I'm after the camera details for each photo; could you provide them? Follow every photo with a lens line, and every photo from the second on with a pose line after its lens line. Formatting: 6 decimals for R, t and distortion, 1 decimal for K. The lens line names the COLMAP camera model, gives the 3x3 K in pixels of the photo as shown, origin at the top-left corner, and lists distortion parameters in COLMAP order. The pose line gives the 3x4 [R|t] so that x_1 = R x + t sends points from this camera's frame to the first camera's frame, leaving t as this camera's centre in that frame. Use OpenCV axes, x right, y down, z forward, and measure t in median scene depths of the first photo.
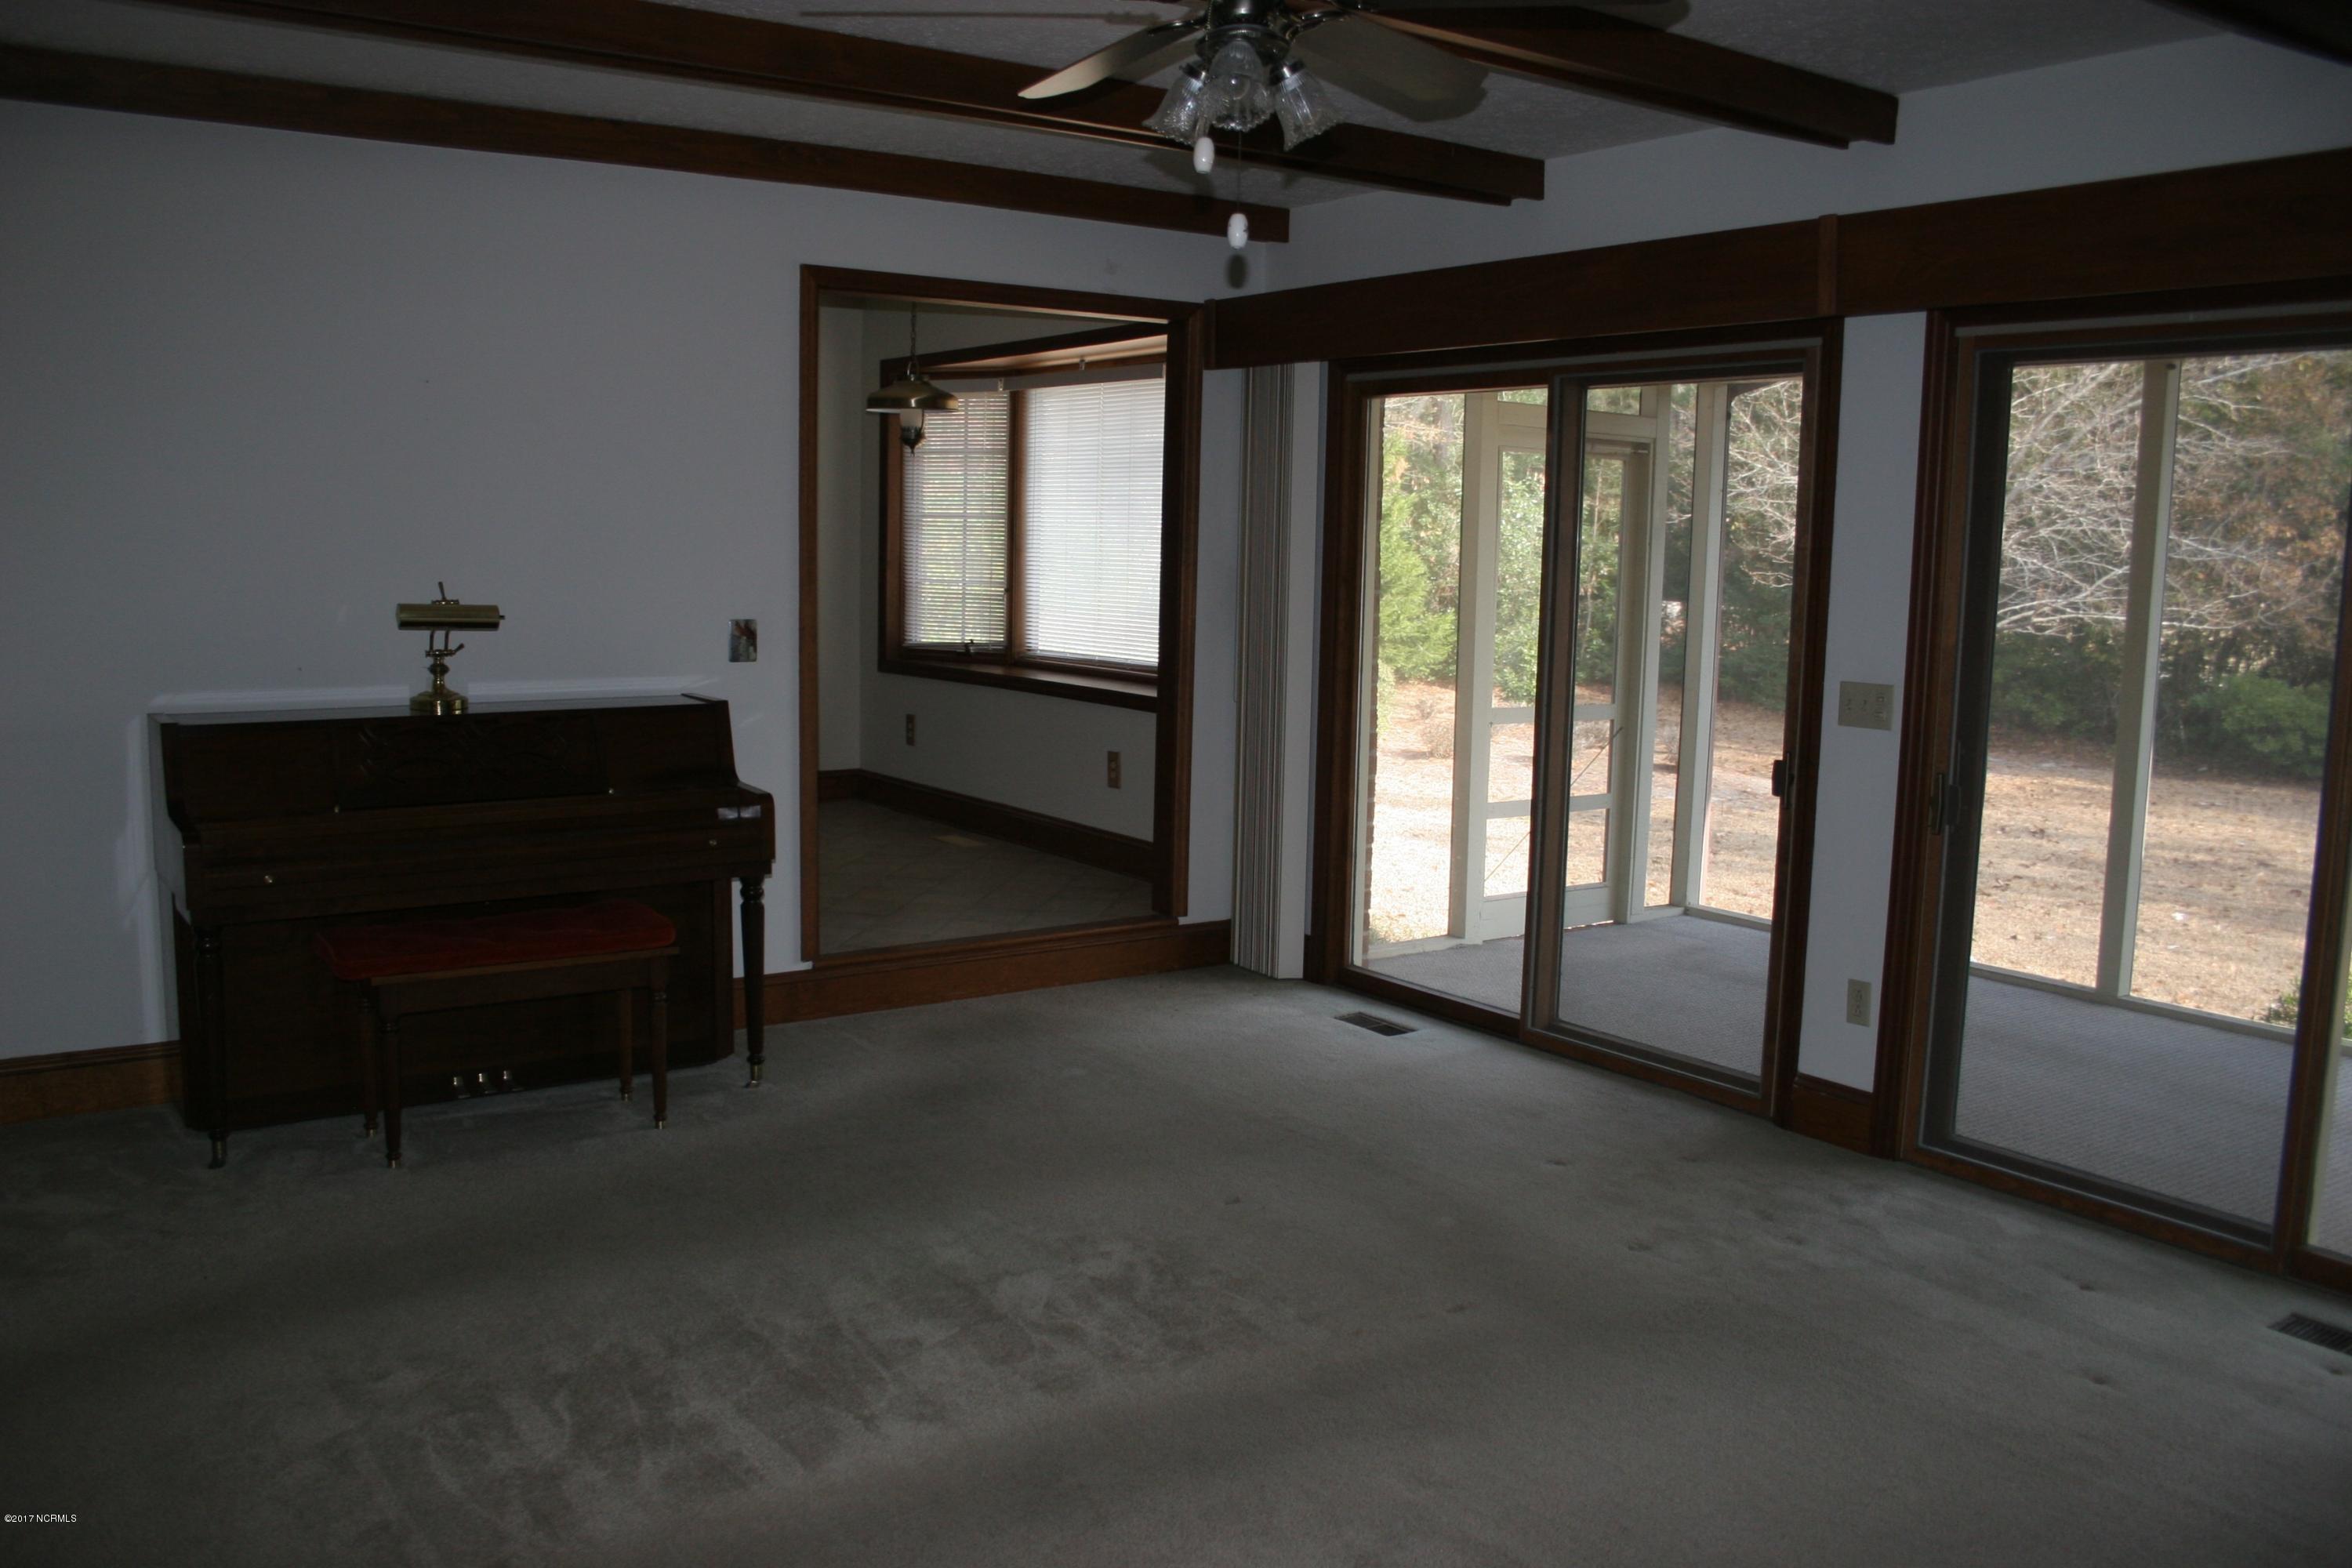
lens RADIAL K [[1935.1, 0, 1176.0], [0, 1935.1, 784.0], [0, 0, 1]] dist [-0.139802, 0.129487]
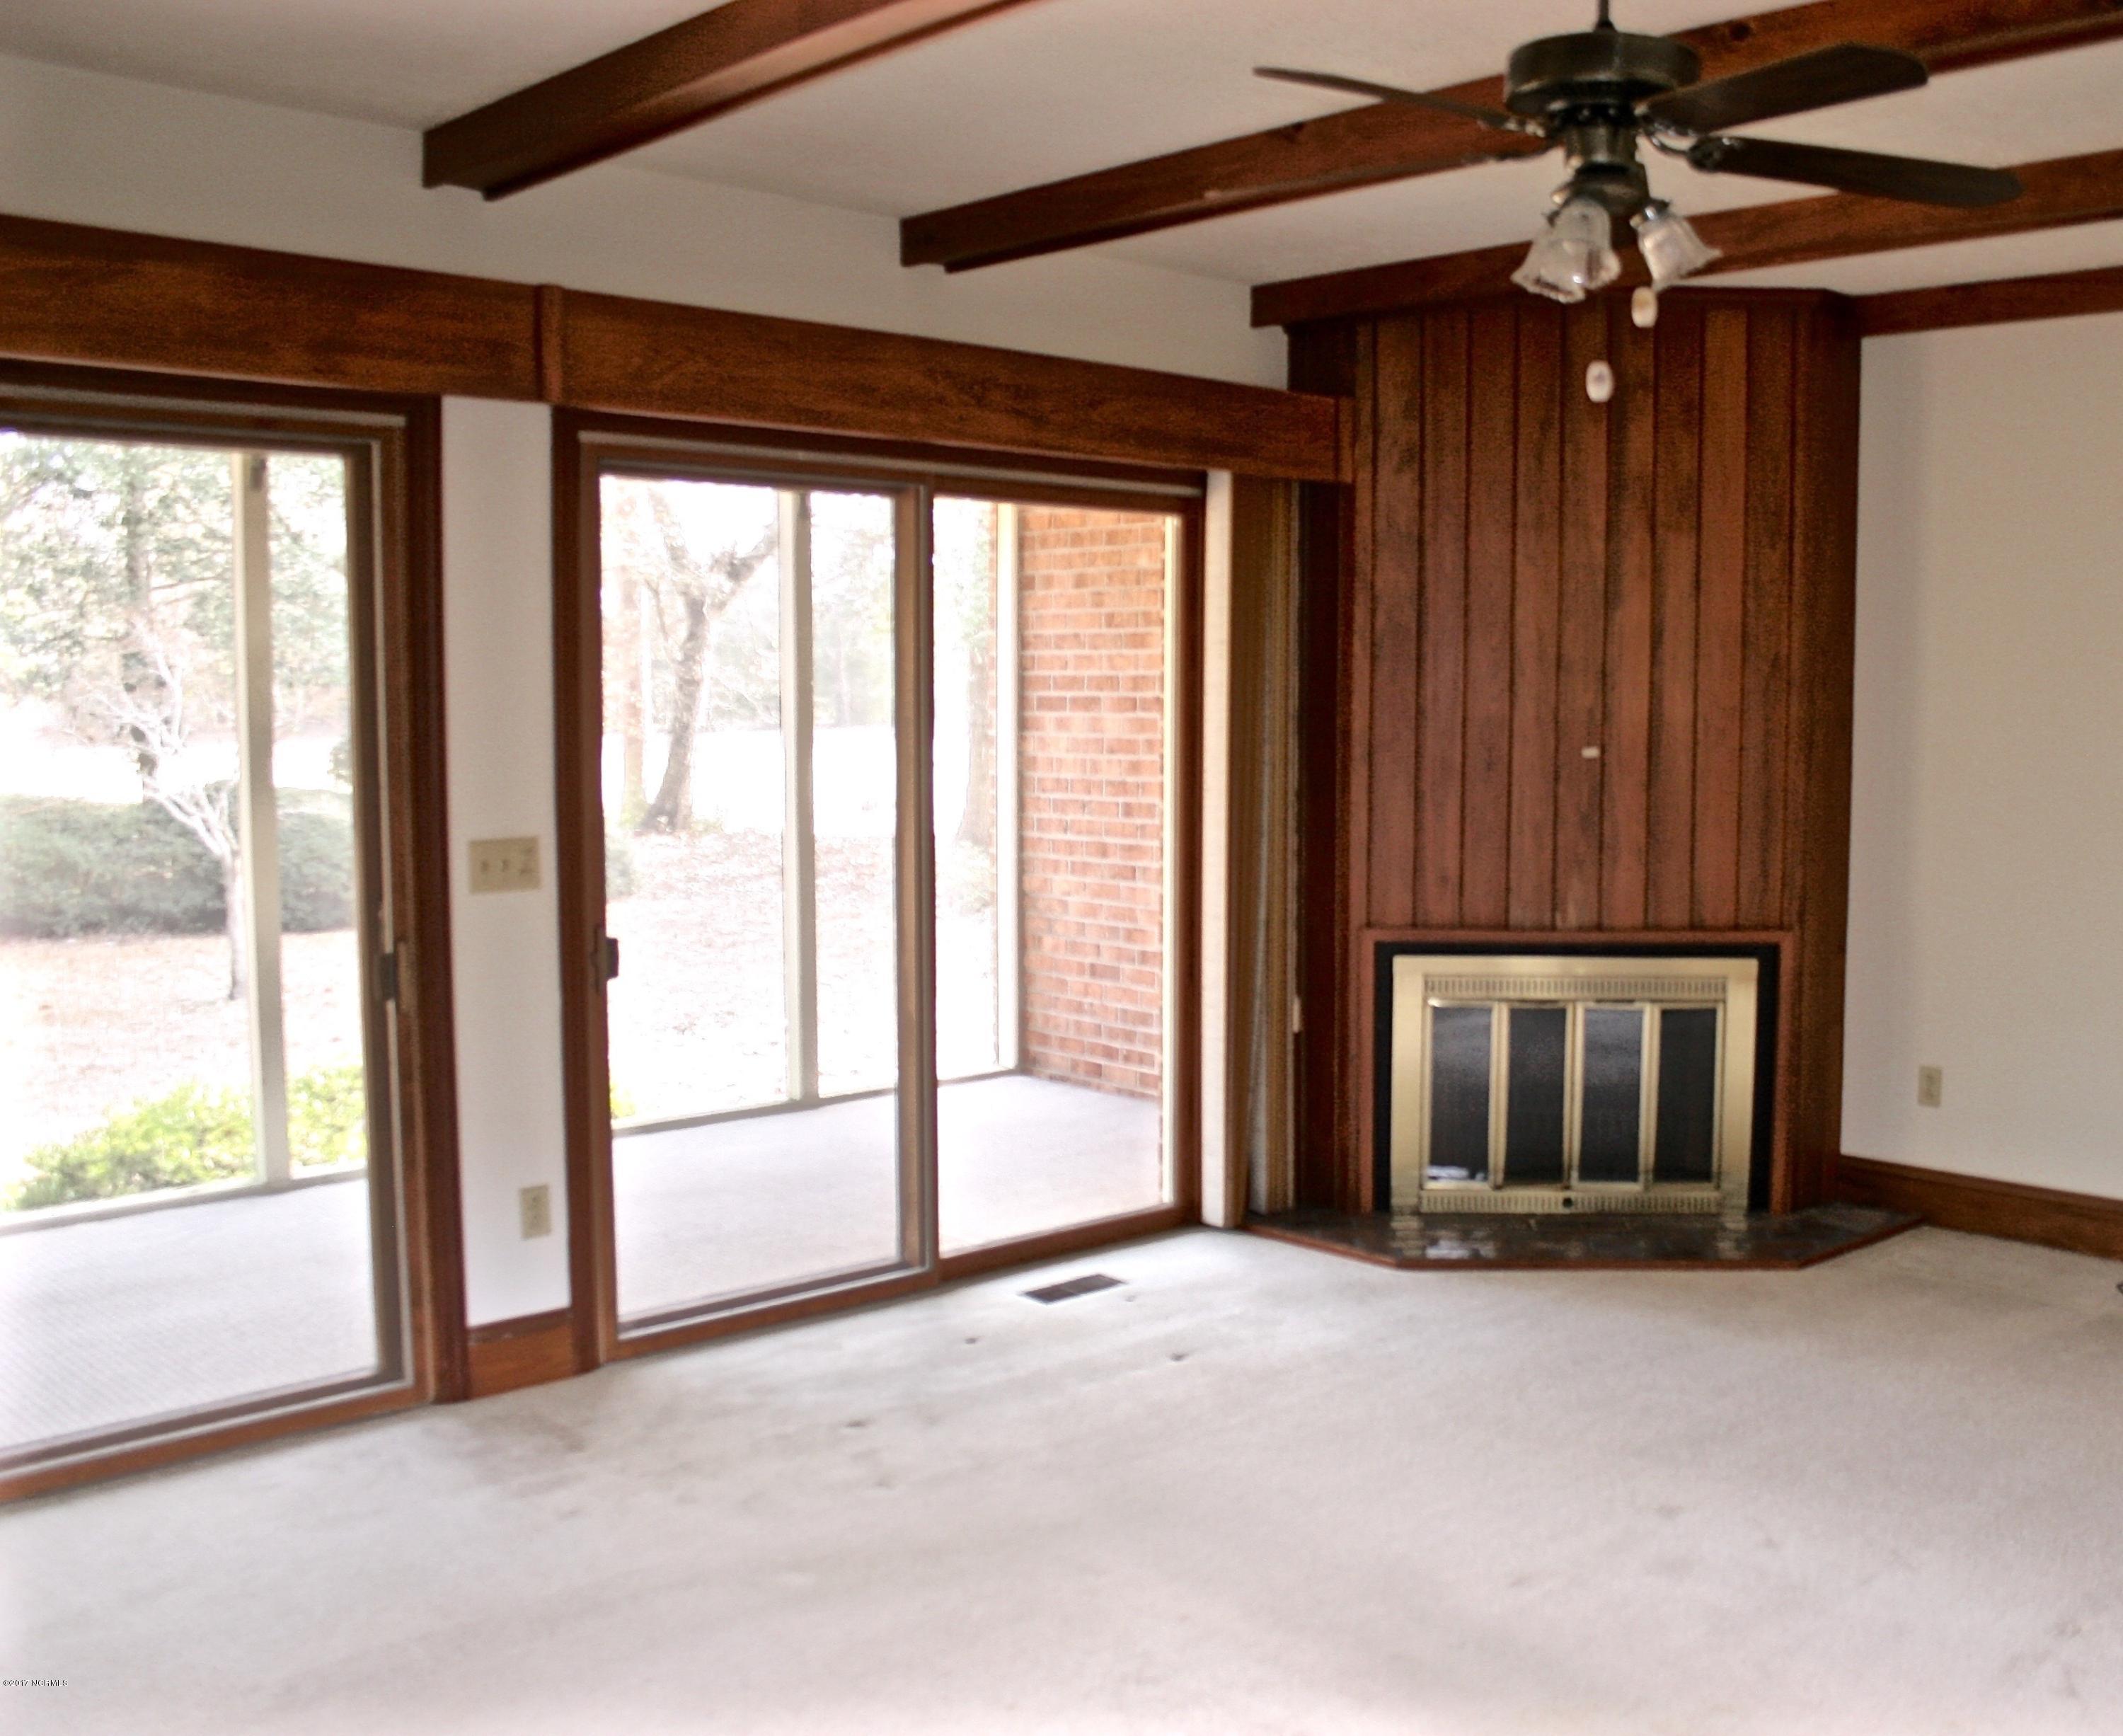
lens RADIAL K [[2130.9, 0, 1061.5], [0, 2130.9, 868.0], [0, 0, 1]] dist [-0.010338, -0.004915]
pose [[-0.119833, -0.105699, 0.987151, -0.273365], [0.124607, 0.984852, 0.120579, -0.056370], [-0.984943, 0.137456, -0.104847, 0.391587]]
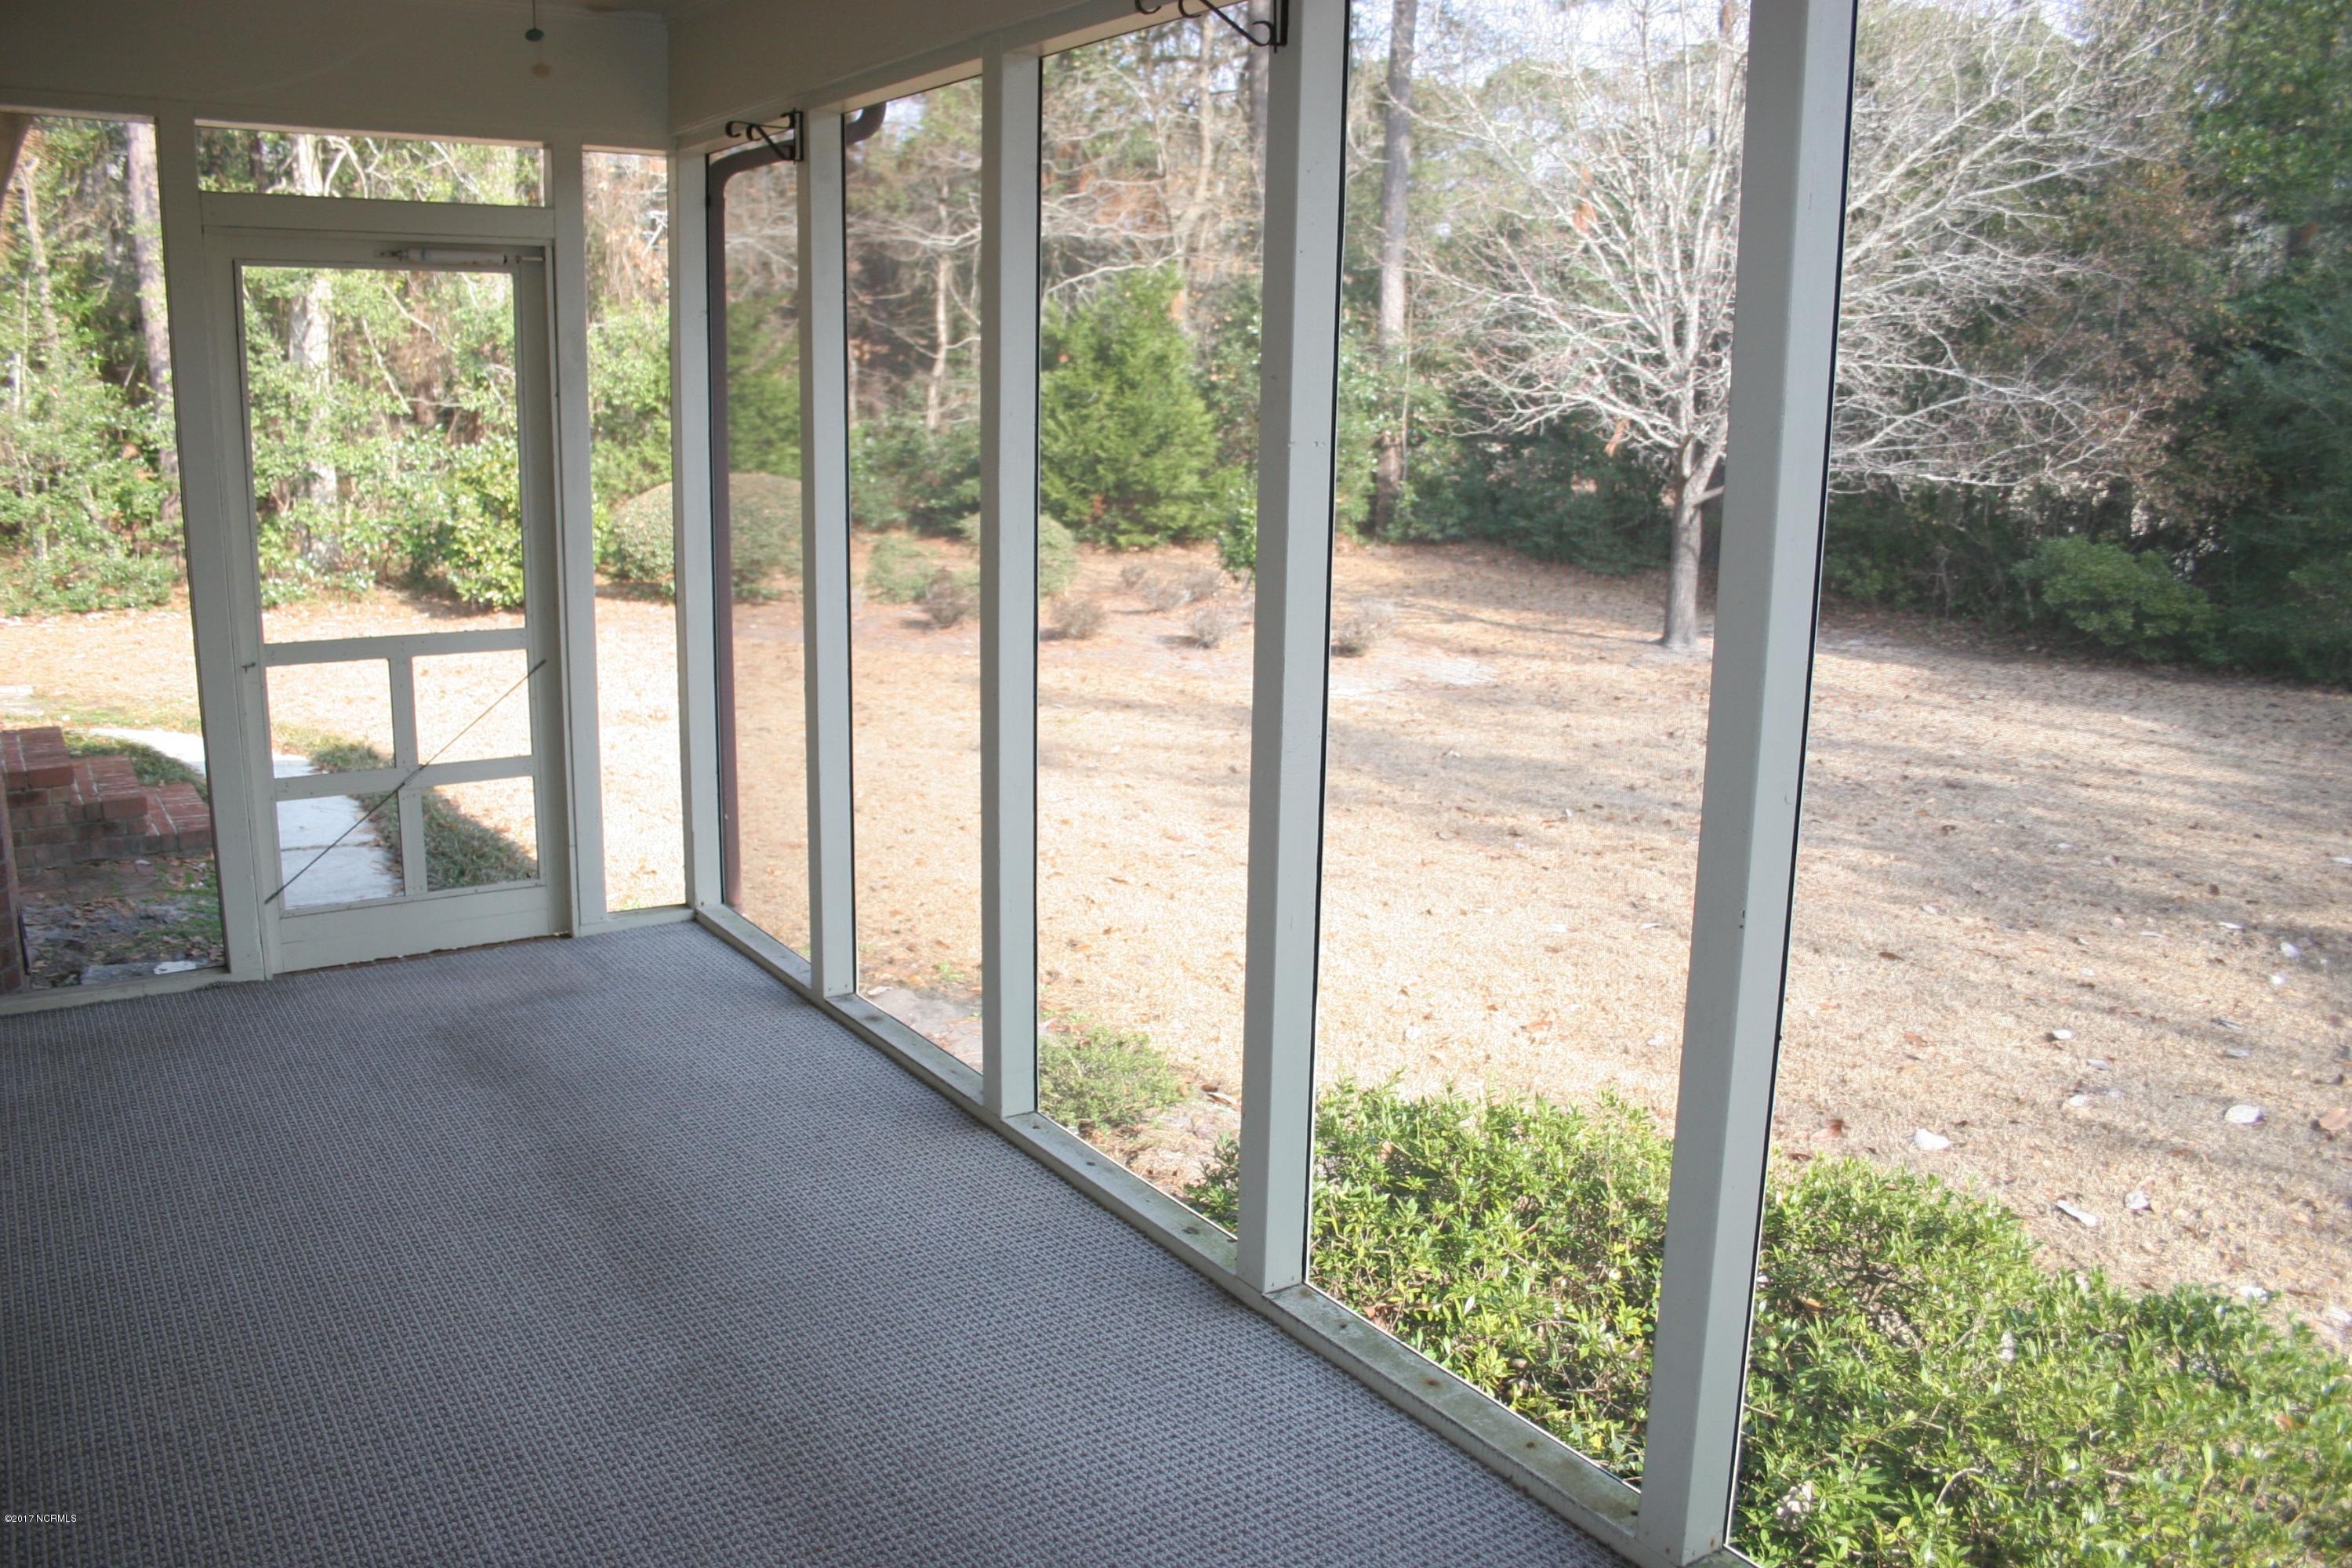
lens RADIAL K [[1935.1, 0, 1176.0], [0, 1935.1, 784.0], [0, 0, 1]] dist [-0.139802, 0.129487]
pose [[0.999433, 0.000746, -0.033647, 0.382877], [0.001903, 0.996902, 0.078634, -0.030664], [0.033602, -0.078653, 0.996336, 0.247596]]
